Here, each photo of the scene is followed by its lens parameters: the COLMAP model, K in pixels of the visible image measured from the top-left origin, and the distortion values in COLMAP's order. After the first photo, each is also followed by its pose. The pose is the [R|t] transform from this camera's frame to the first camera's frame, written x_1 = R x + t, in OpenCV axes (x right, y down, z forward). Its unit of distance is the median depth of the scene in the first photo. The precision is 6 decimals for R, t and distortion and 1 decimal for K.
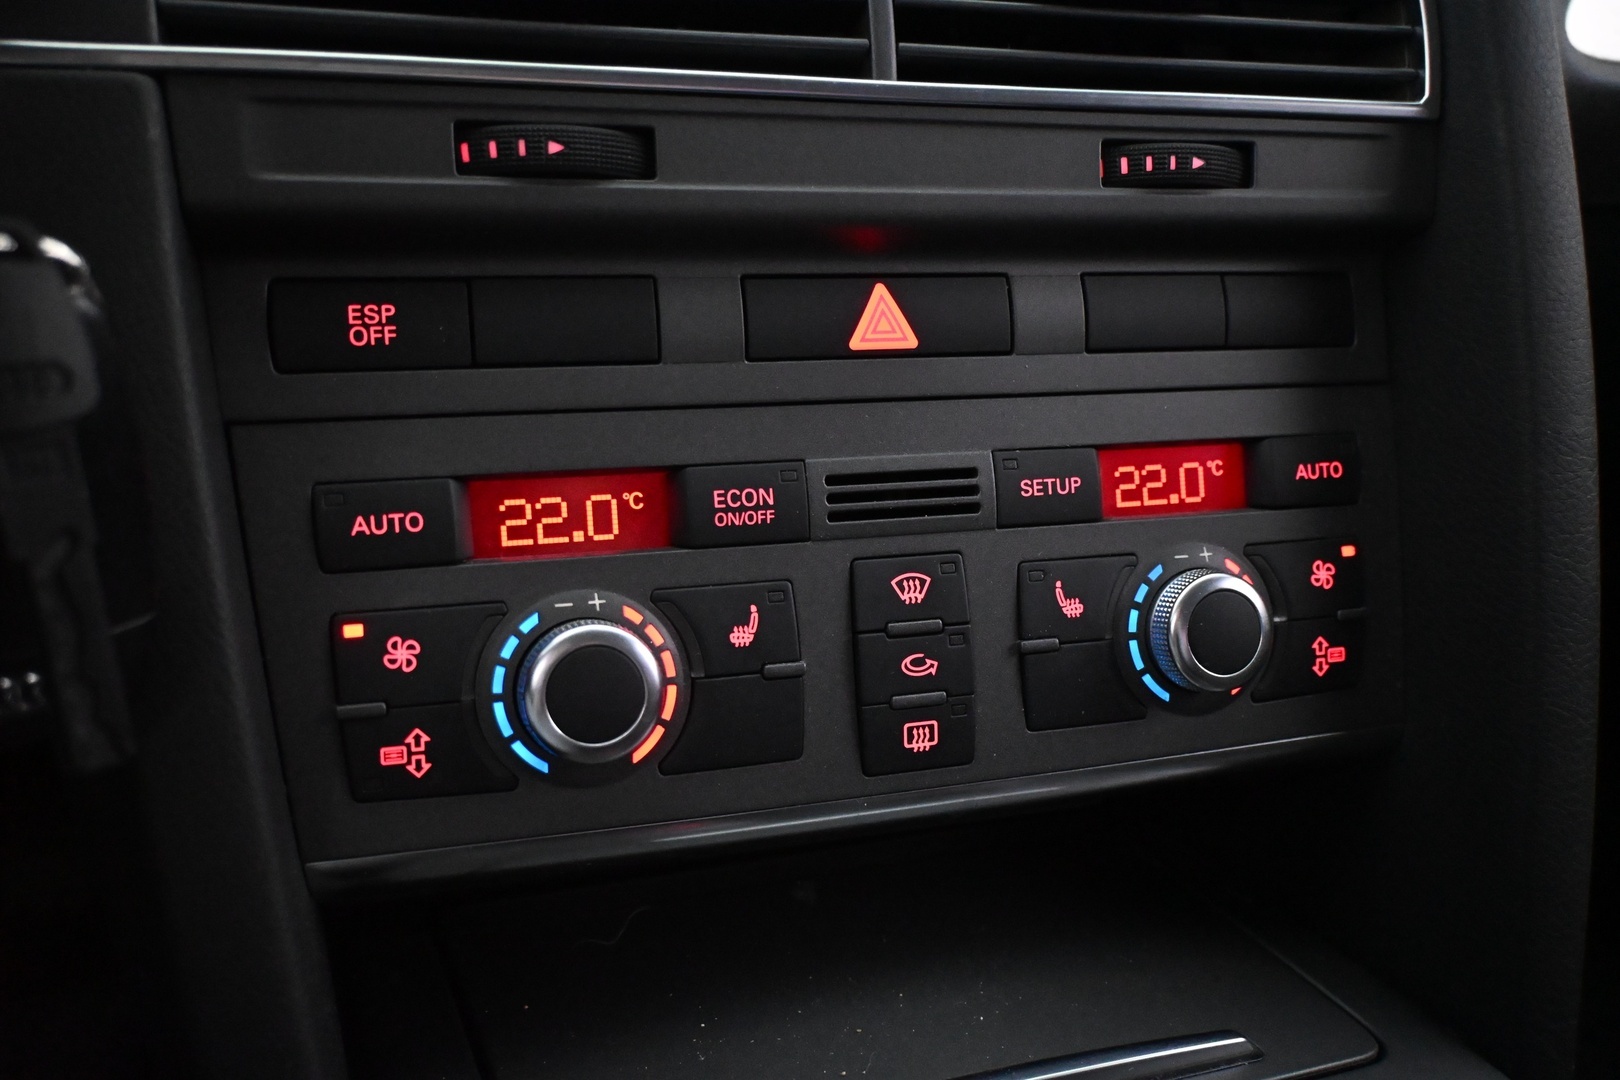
lens RADIAL K [[1268.7, 0, 809.3], [0, 1268.7, 543.8], [0, 0, 1]] dist [-0.019019, -0.003766]
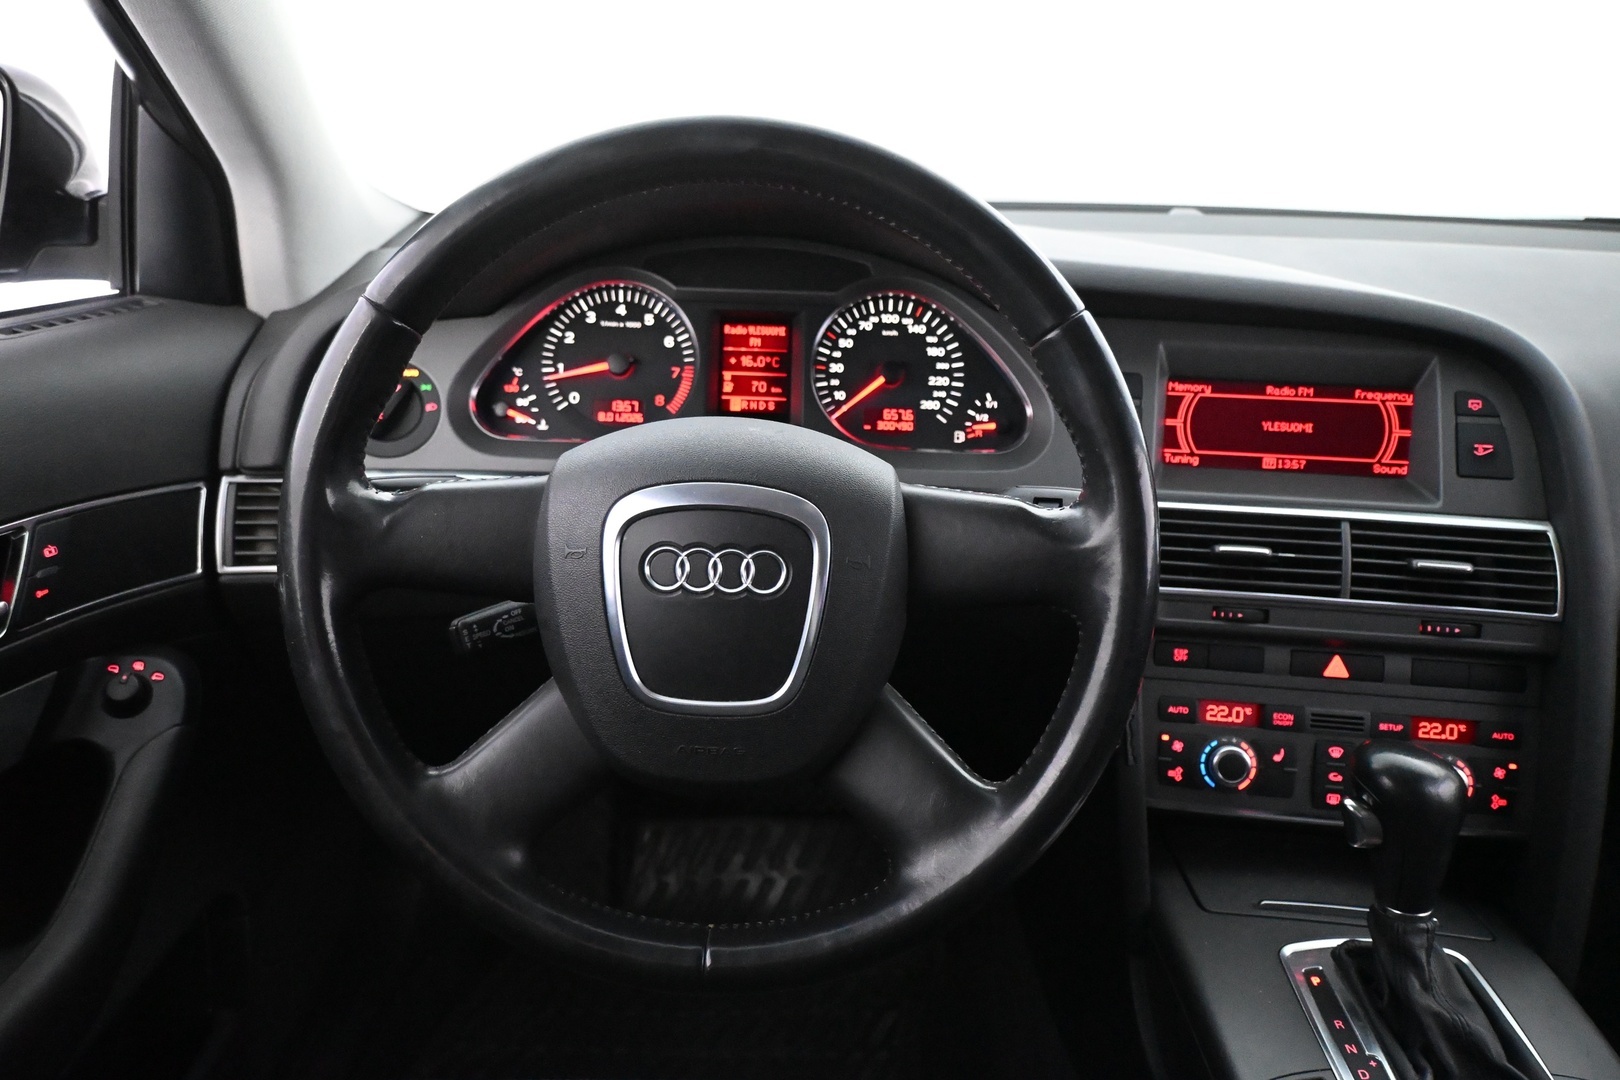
lens RADIAL K [[1159.3, 0, 815.3], [0, 1159.3, 537.4], [0, 0, 1]] dist [-0.022172, 0.011926]
pose [[0.897573, 0.113100, -0.426112, 0.083889], [-0.131010, 0.991298, -0.012850, -0.302454], [0.420951, 0.067359, 0.904579, -2.288719]]
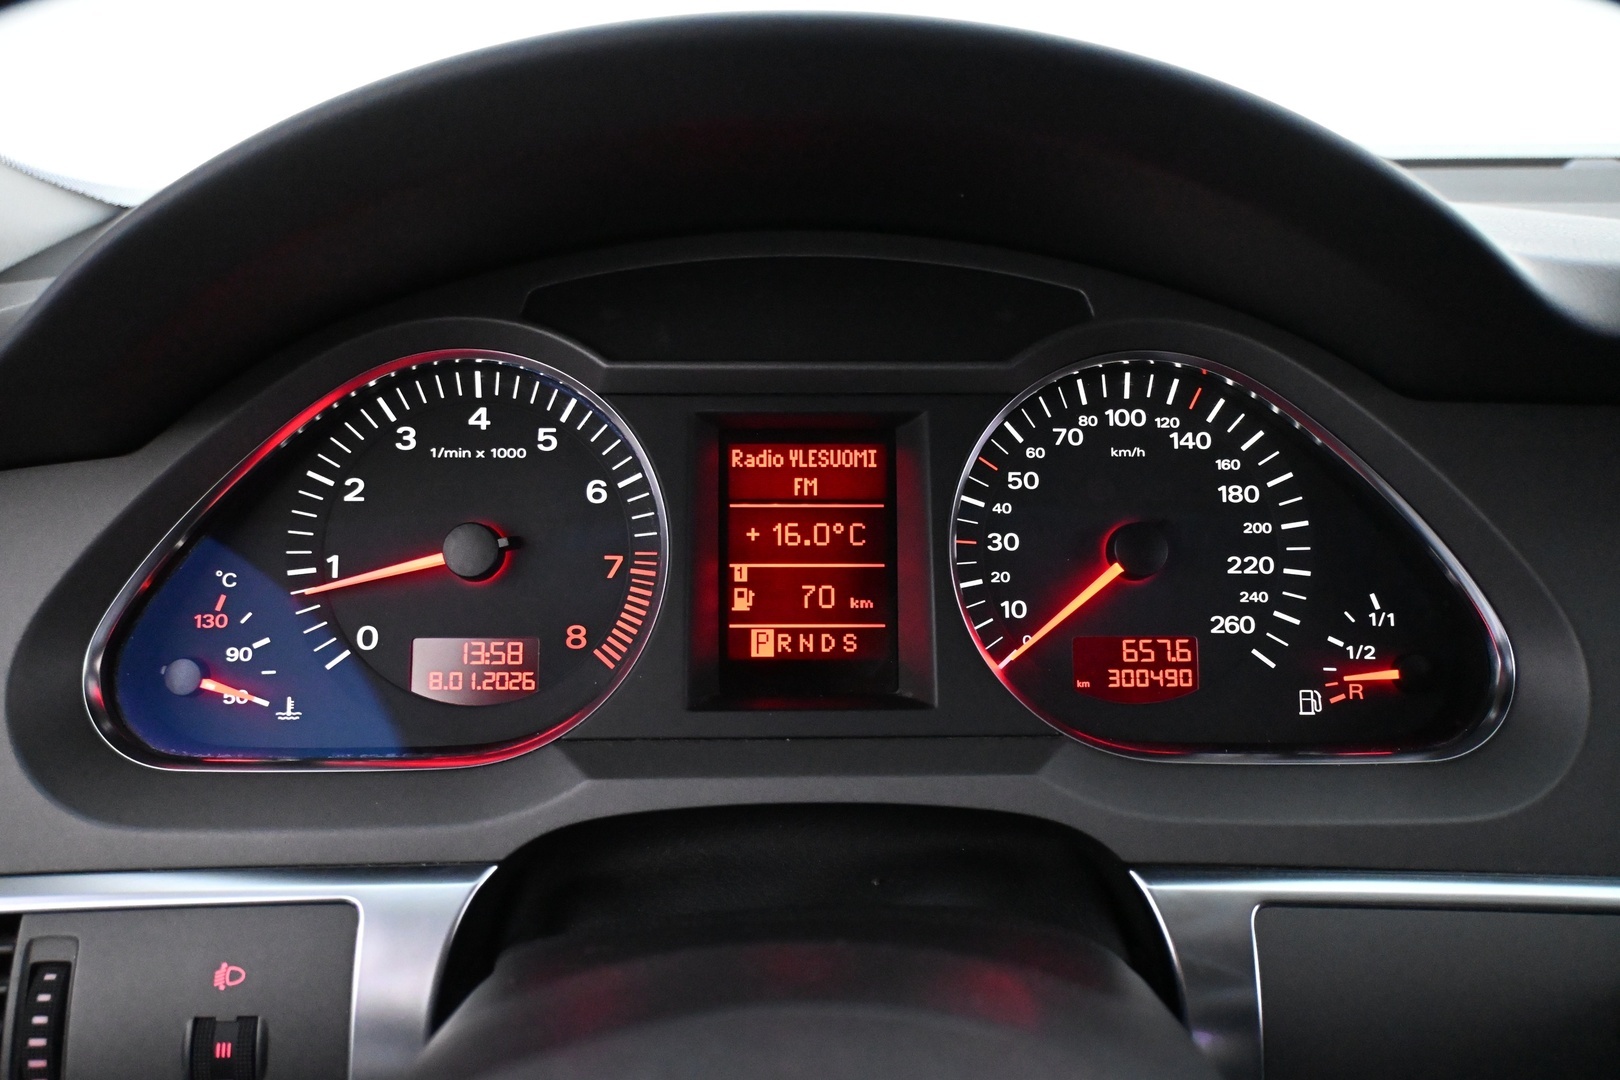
lens RADIAL K [[1357.7, 0, 810.8], [0, 1357.7, 529.4], [0, 0, 1]] dist [-0.014300, -0.005031]
pose [[0.896626, 0.069911, -0.437236, -0.831231], [-0.102008, 0.993510, -0.050329, -0.743570], [0.430879, 0.089727, 0.897938, -0.838990]]
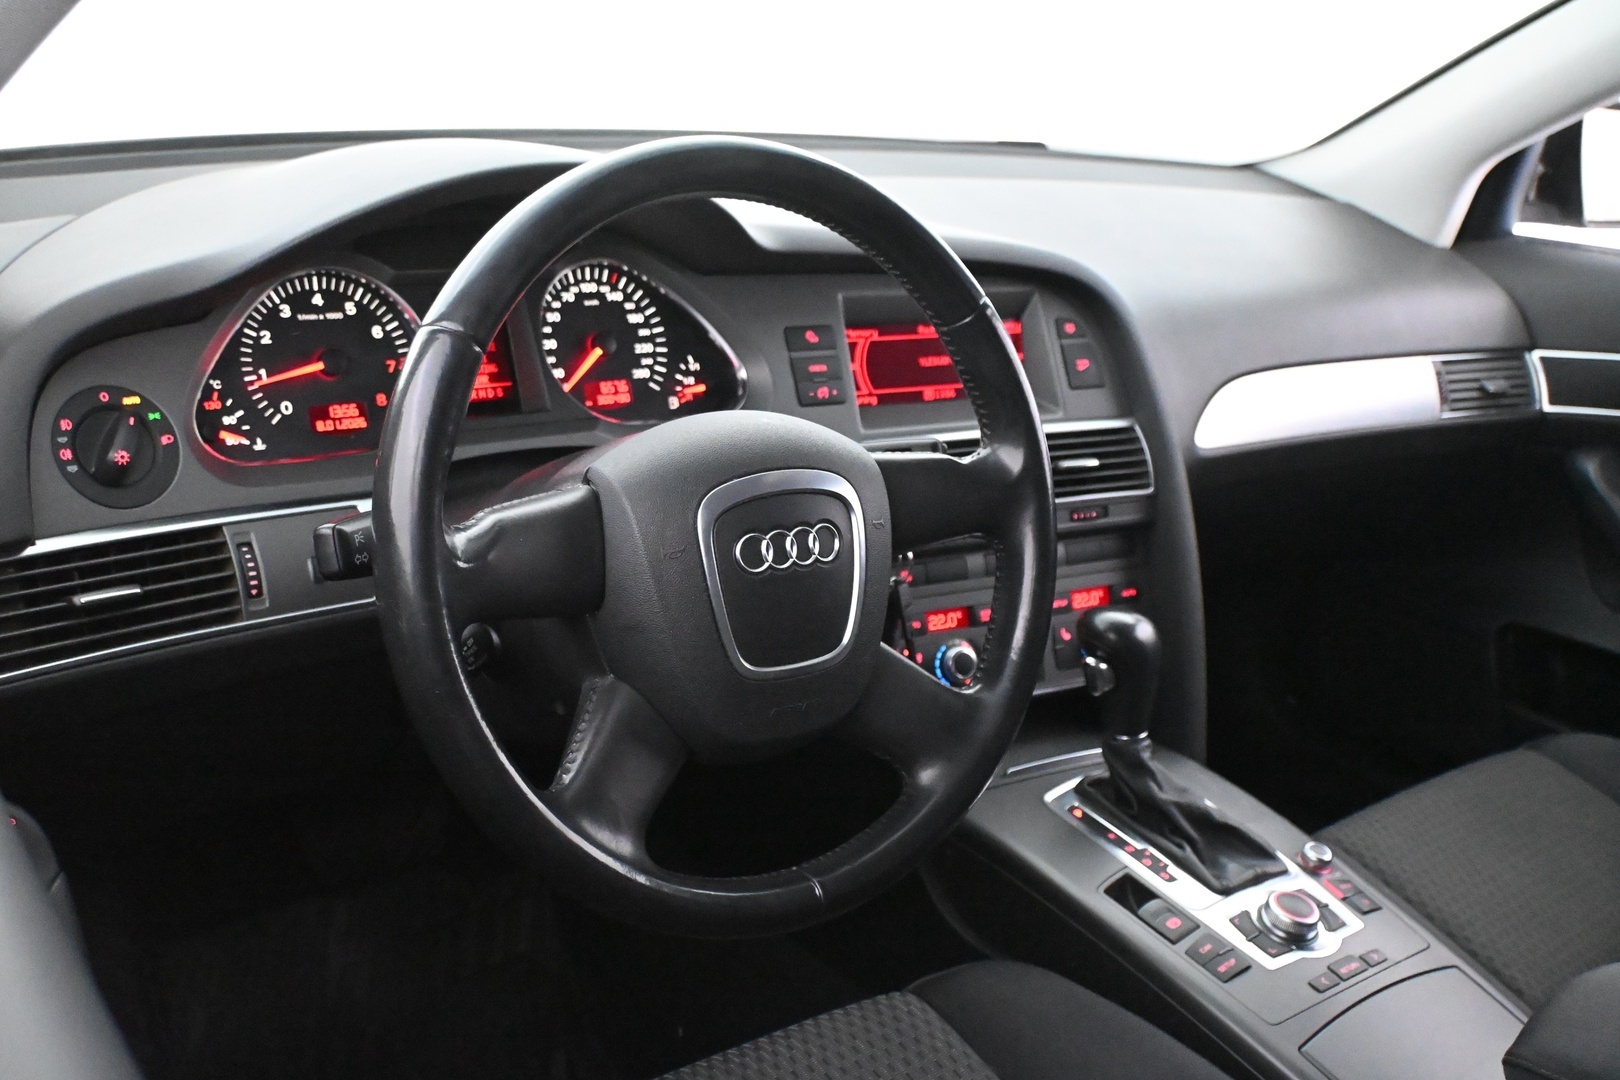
lens RADIAL K [[1566.3, 0, 819.0], [0, 1566.3, 544.5], [0, 0, 1]] dist [-0.014110, 0.000000]
pose [[0.980606, -0.046045, 0.190502, -1.442431], [0.048462, 0.998793, -0.008044, -0.228269], [-0.189902, 0.017120, 0.981654, -3.547570]]
